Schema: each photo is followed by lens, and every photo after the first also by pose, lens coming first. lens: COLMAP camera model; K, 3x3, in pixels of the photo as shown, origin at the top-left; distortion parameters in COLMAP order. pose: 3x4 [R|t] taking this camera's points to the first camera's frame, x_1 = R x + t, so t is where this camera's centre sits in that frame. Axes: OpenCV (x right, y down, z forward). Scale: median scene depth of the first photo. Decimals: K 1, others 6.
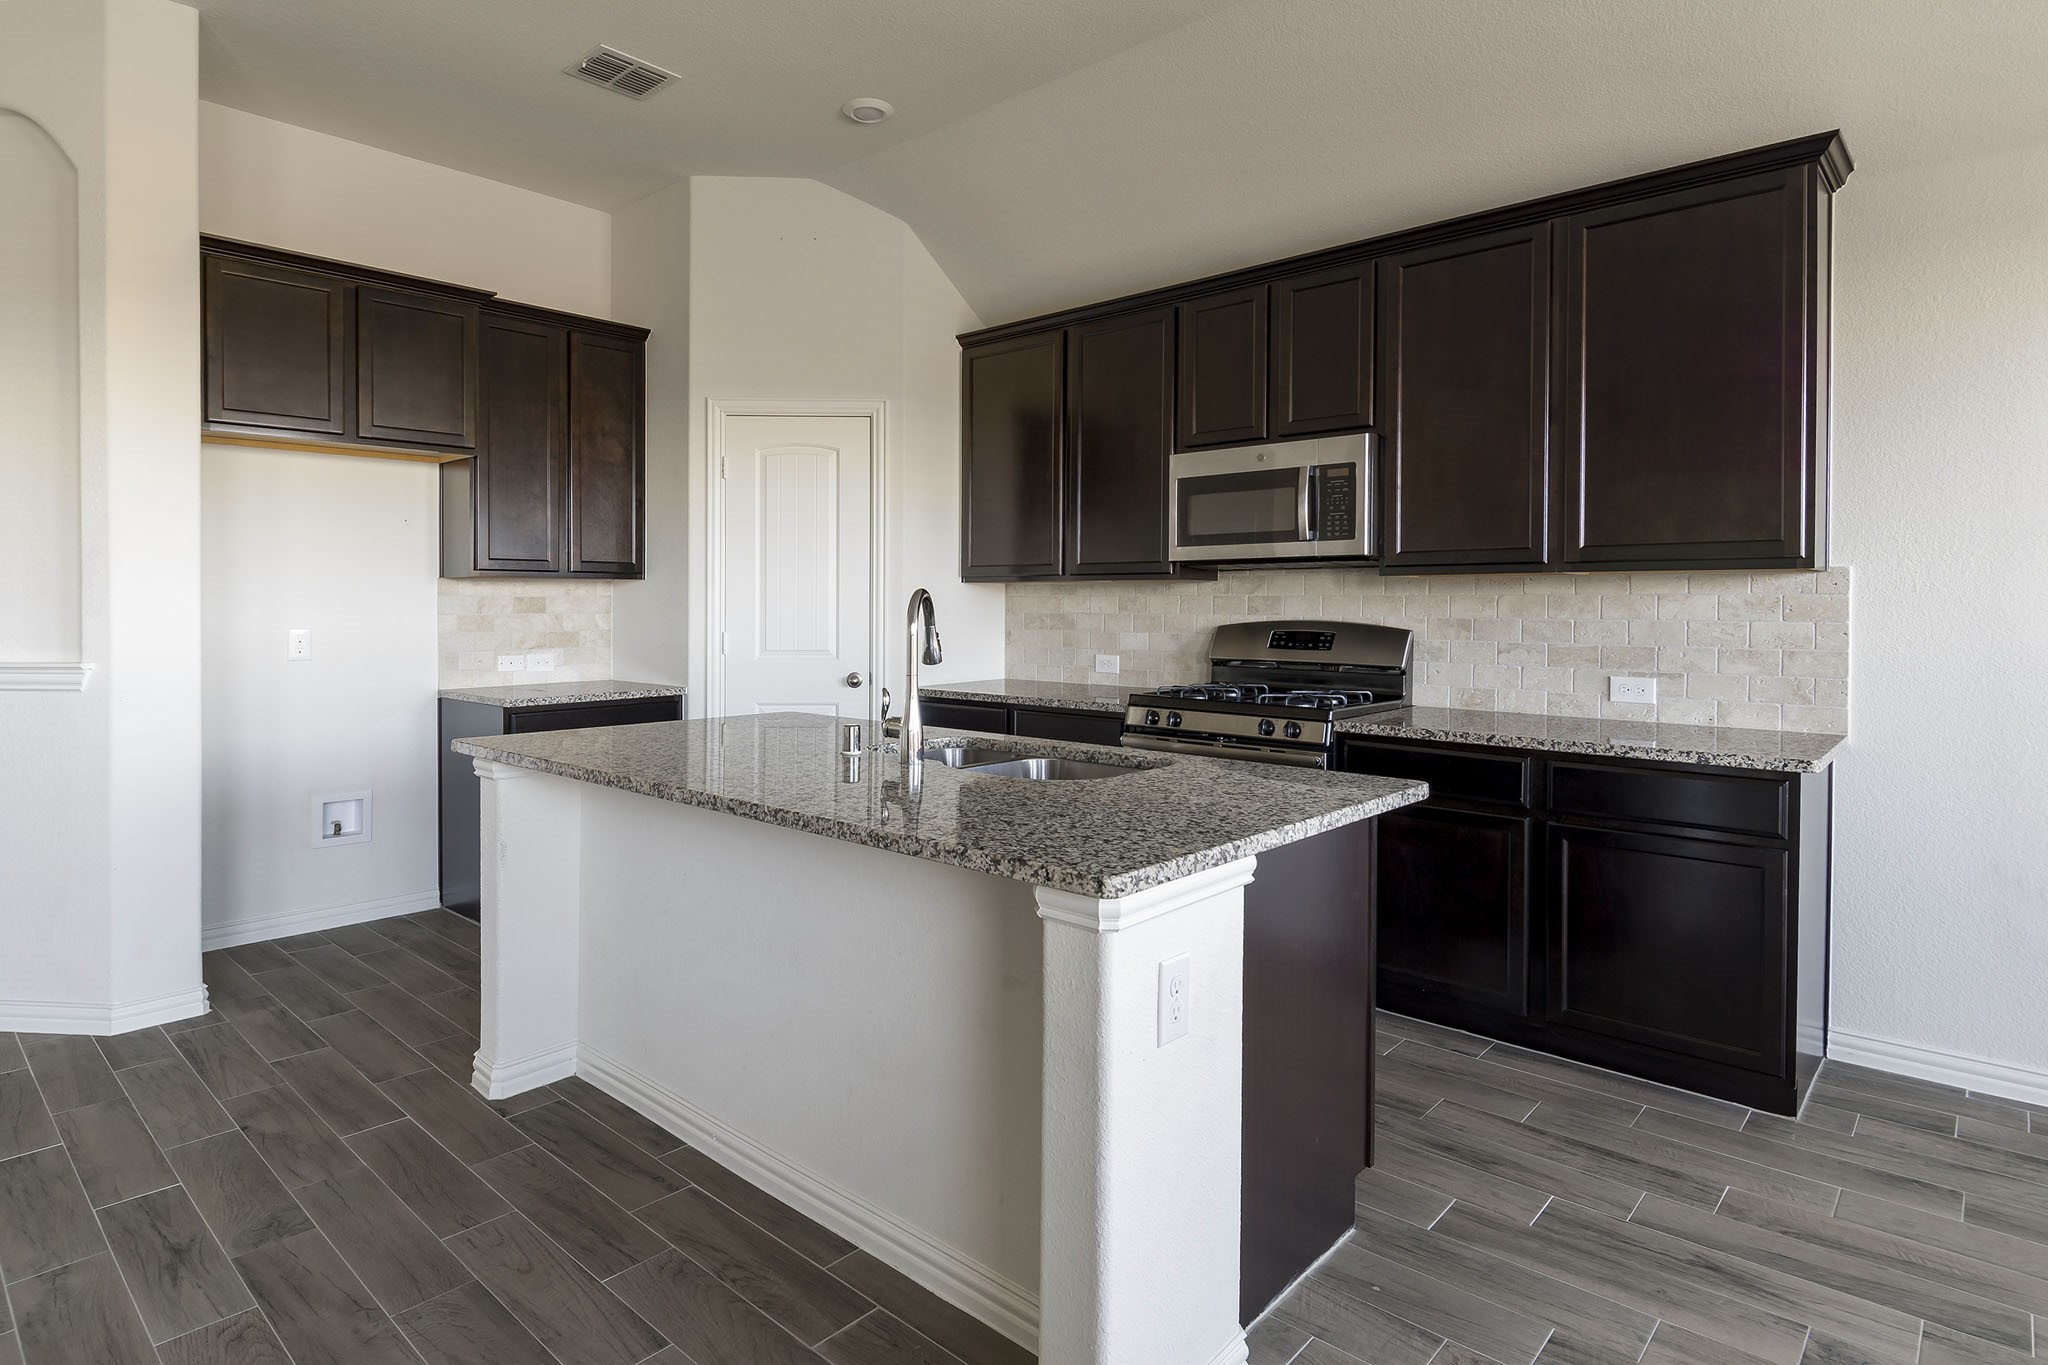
lens RADIAL K [[1094.6, 0, 937.1], [0, 1094.6, 621.2], [0, 0, 1]] dist [0.012721, -0.009603]
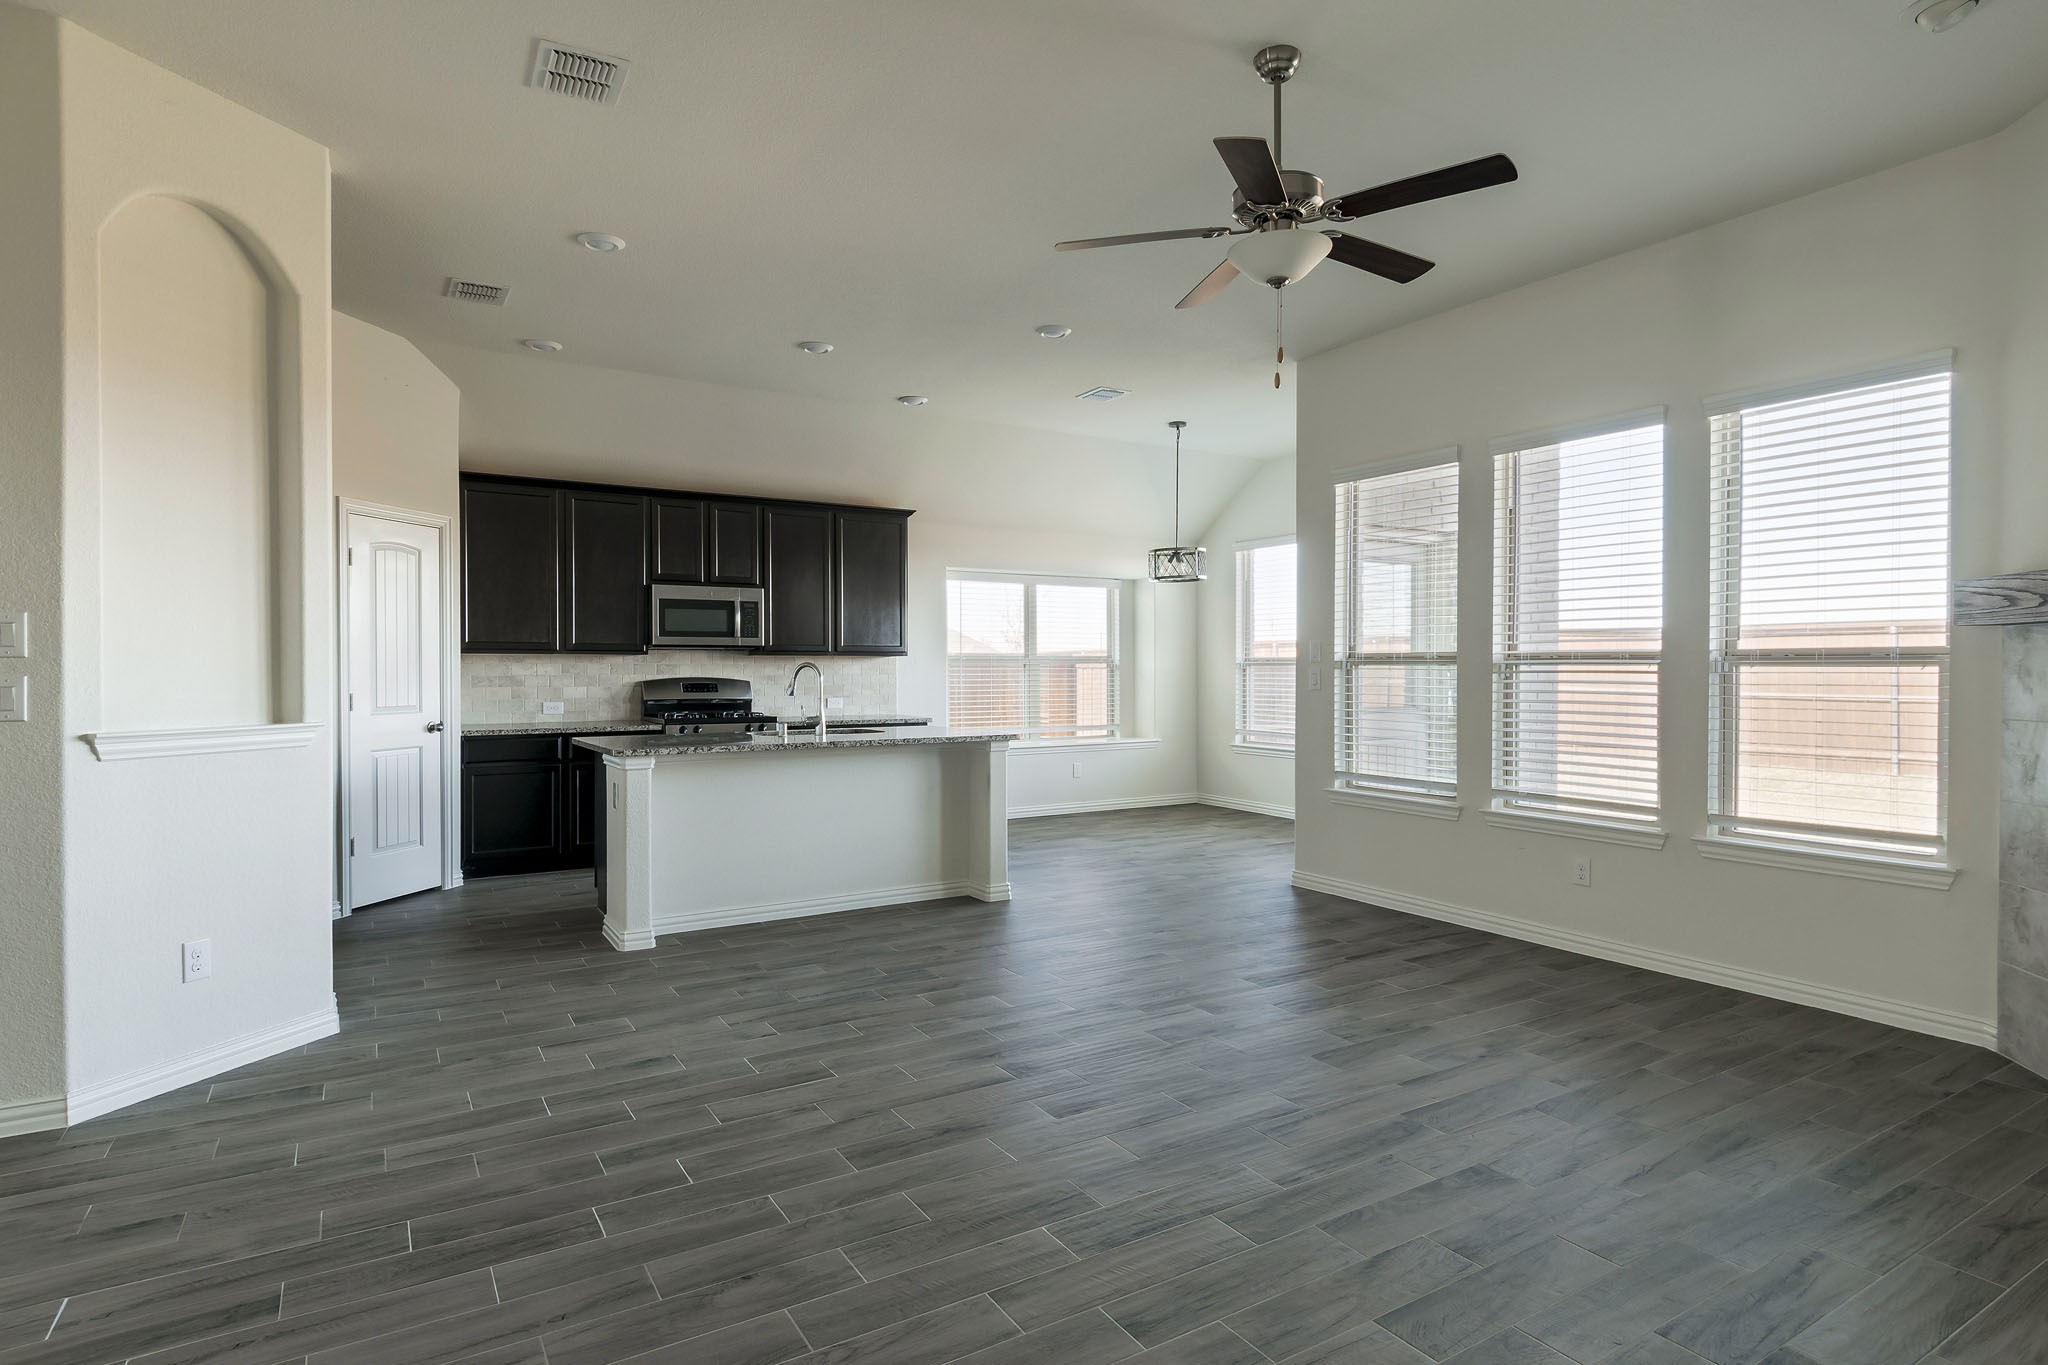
lens RADIAL K [[1094.6, 0, 983.3], [0, 1094.6, 690.9], [0, 0, 1]] dist [0.012721, -0.009603]
pose [[0.284058, -0.024614, 0.958491, -1.445765], [0.017183, 0.999641, 0.020578, -0.007731], [-0.958653, 0.010624, 0.284379, -0.019543]]
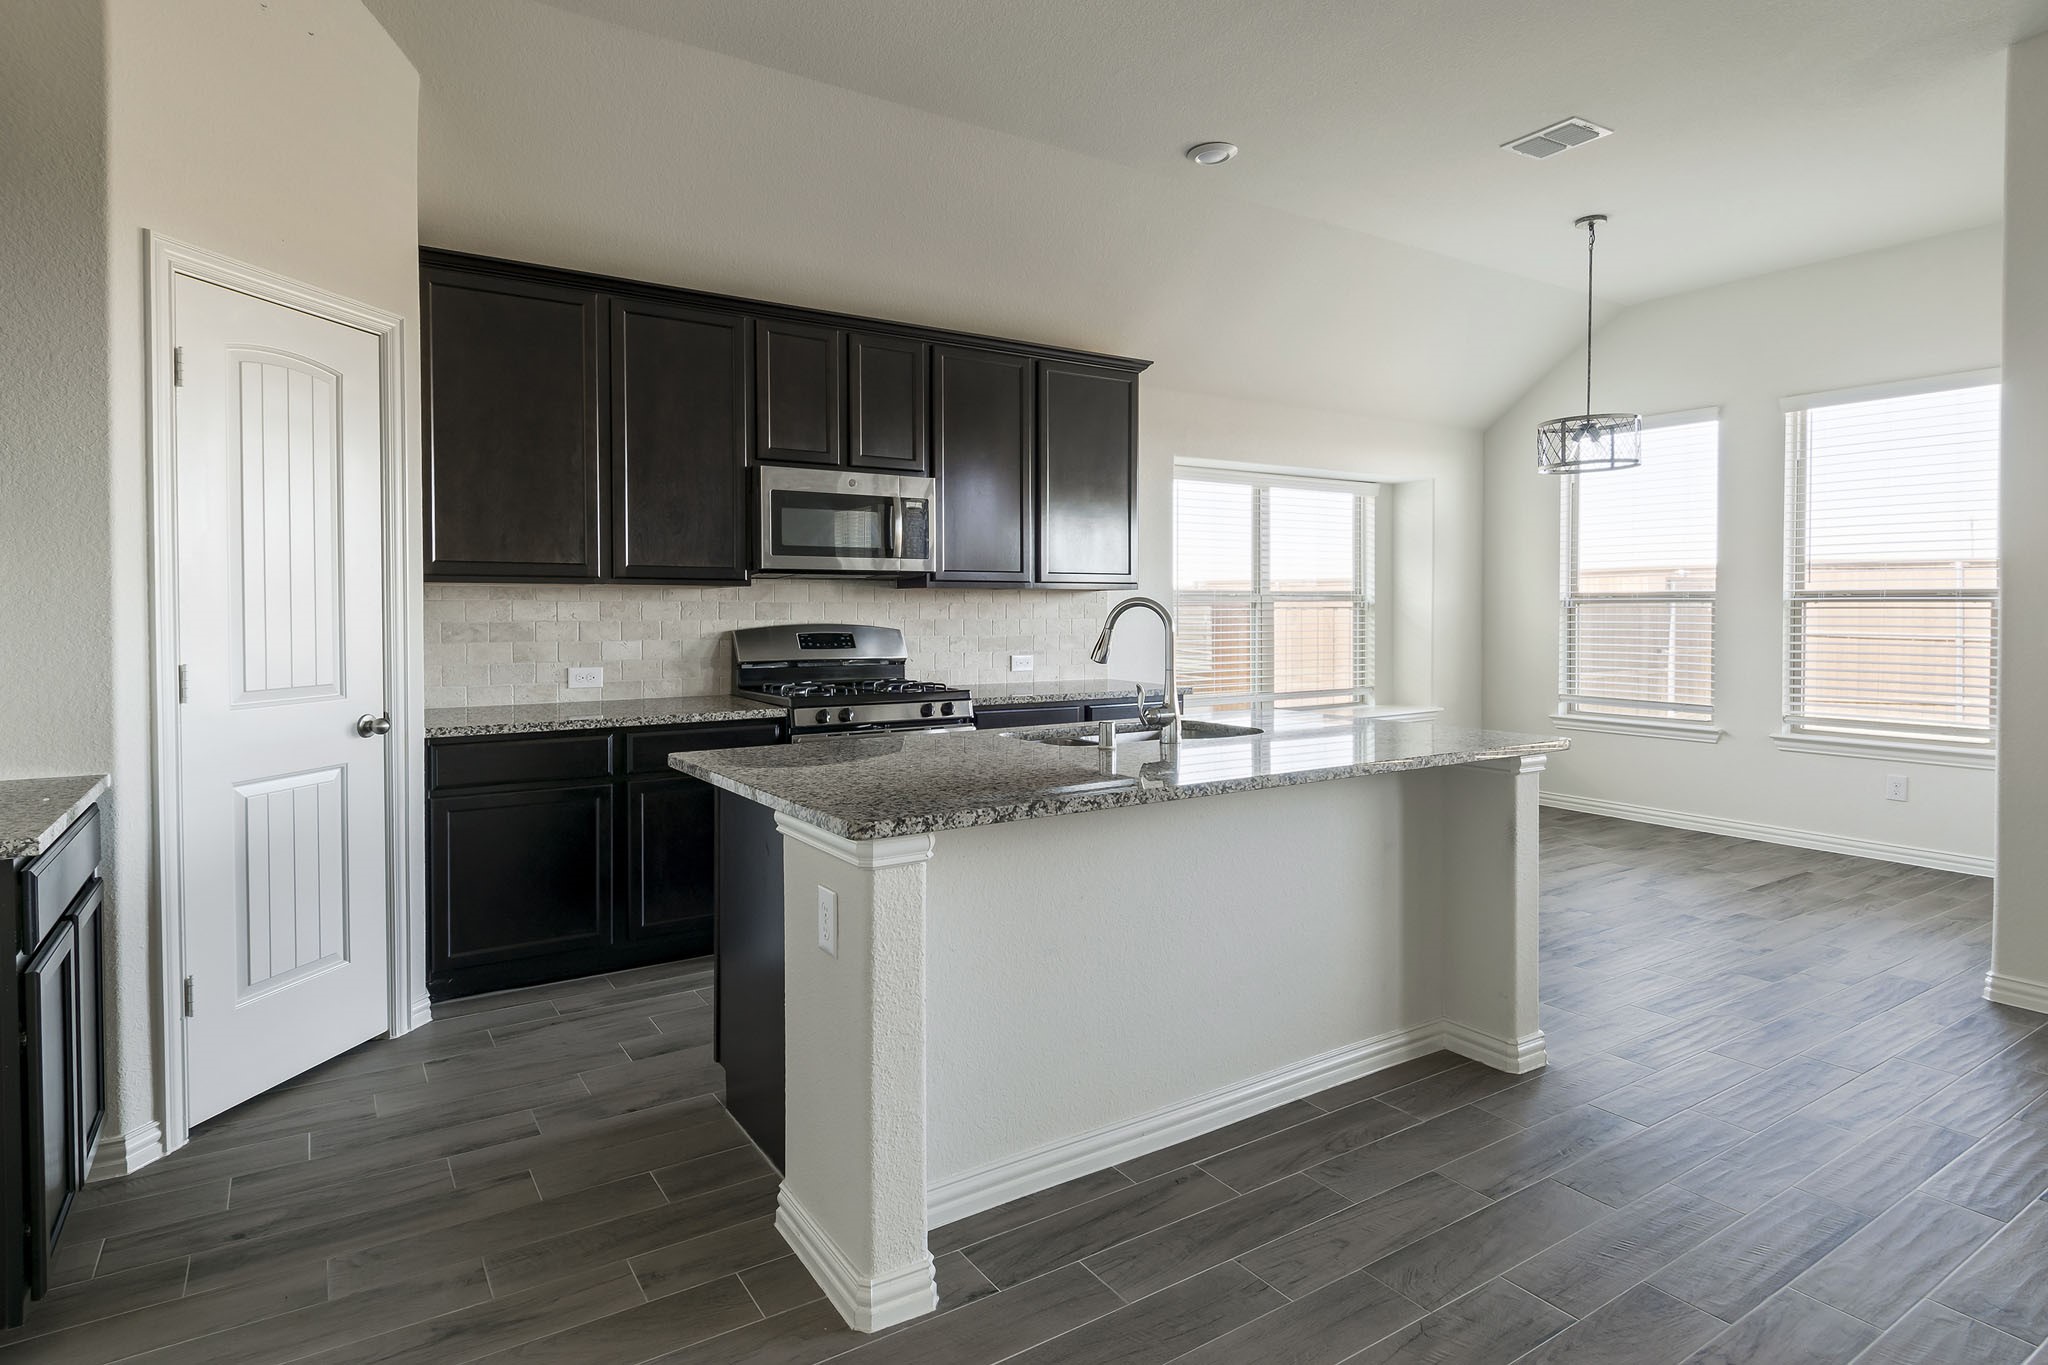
lens RADIAL K [[1094.6, 0, 1004.6], [0, 1094.6, 640.5], [0, 0, 1]] dist [0.012721, -0.009603]
pose [[0.236920, -0.030650, 0.971046, -0.792779], [0.020304, 0.999440, 0.026592, -0.010387], [-0.971317, 0.013416, 0.237410, 0.577233]]
